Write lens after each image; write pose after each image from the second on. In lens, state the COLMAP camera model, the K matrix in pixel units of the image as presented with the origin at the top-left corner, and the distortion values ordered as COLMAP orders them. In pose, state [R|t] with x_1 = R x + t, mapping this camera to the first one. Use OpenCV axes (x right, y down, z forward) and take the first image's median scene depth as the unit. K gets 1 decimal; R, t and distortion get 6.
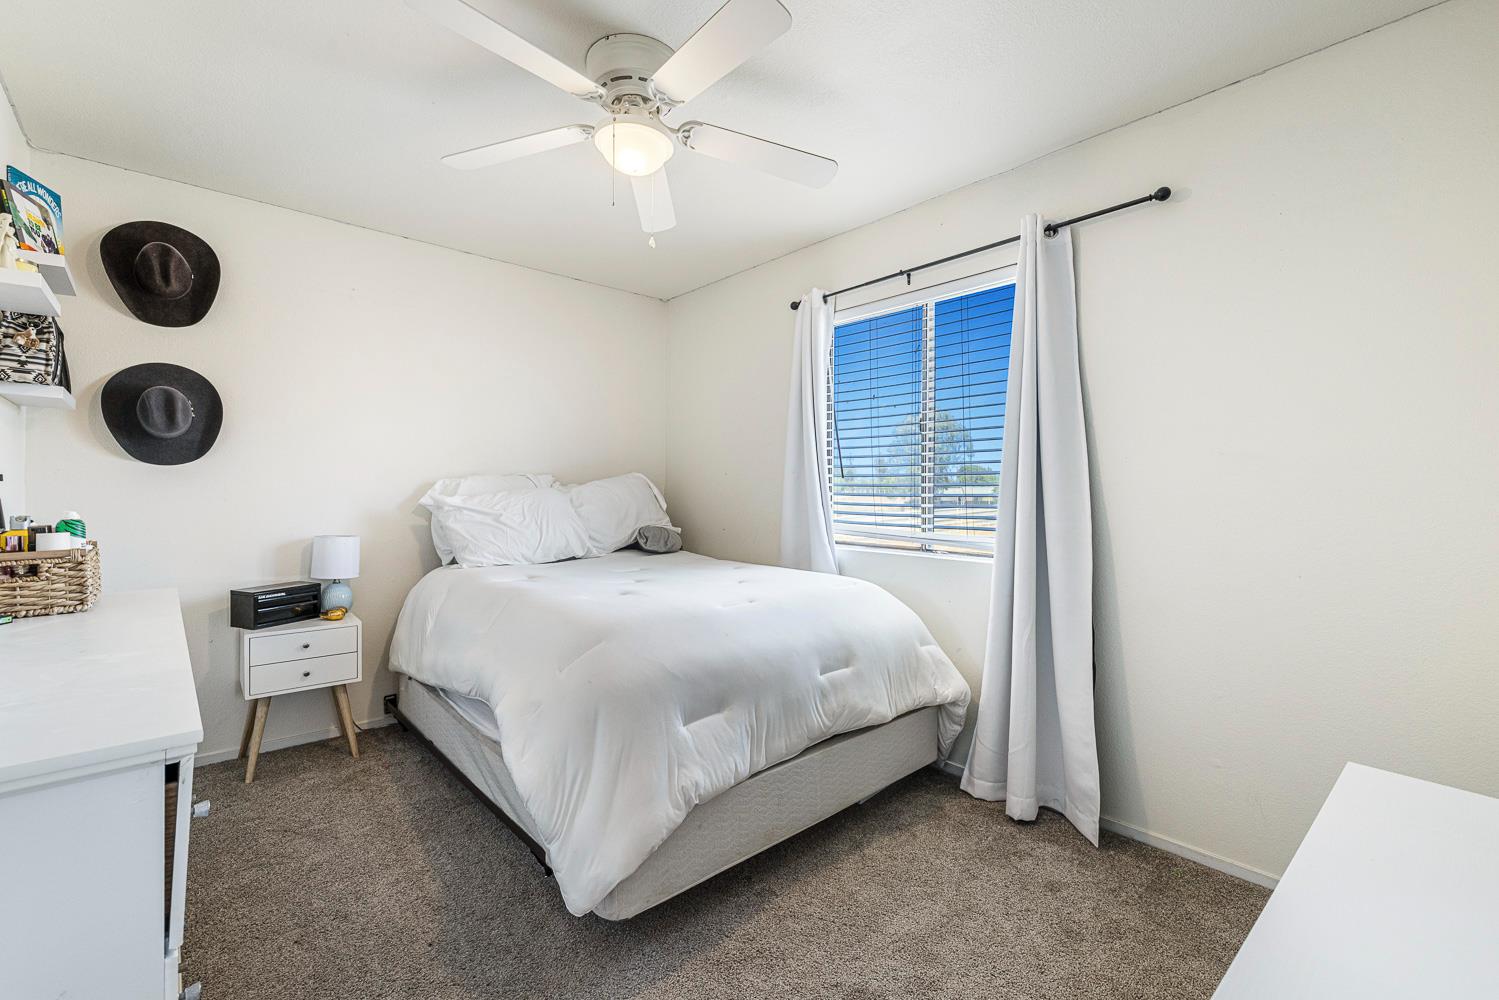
lens RADIAL K [[625.7, 0, 750.3], [0, 625.7, 493.6], [0, 0, 1]] dist [-0.000787, 0.000090]
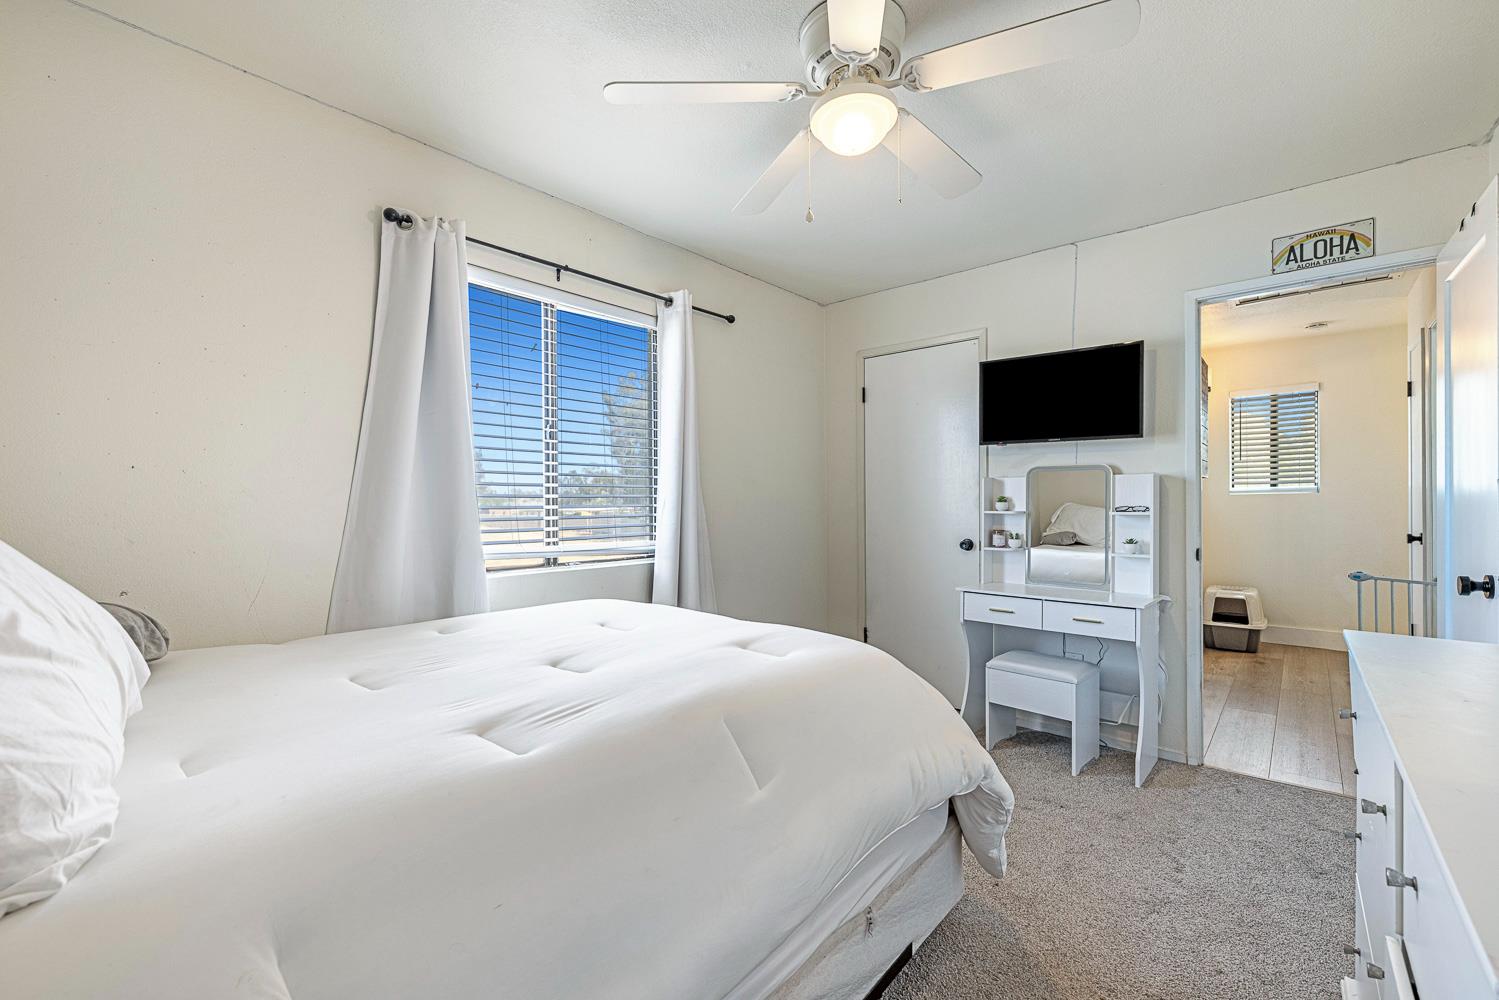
lens RADIAL K [[625.7, 0, 750.2], [0, 625.7, 500.0], [0, 0, 1]] dist [-0.000787, 0.000090]
pose [[-0.093359, -0.007350, 0.995605, -0.690208], [-0.005247, 0.999962, 0.006890, -0.015983], [-0.995619, -0.004581, -0.093395, 0.788616]]
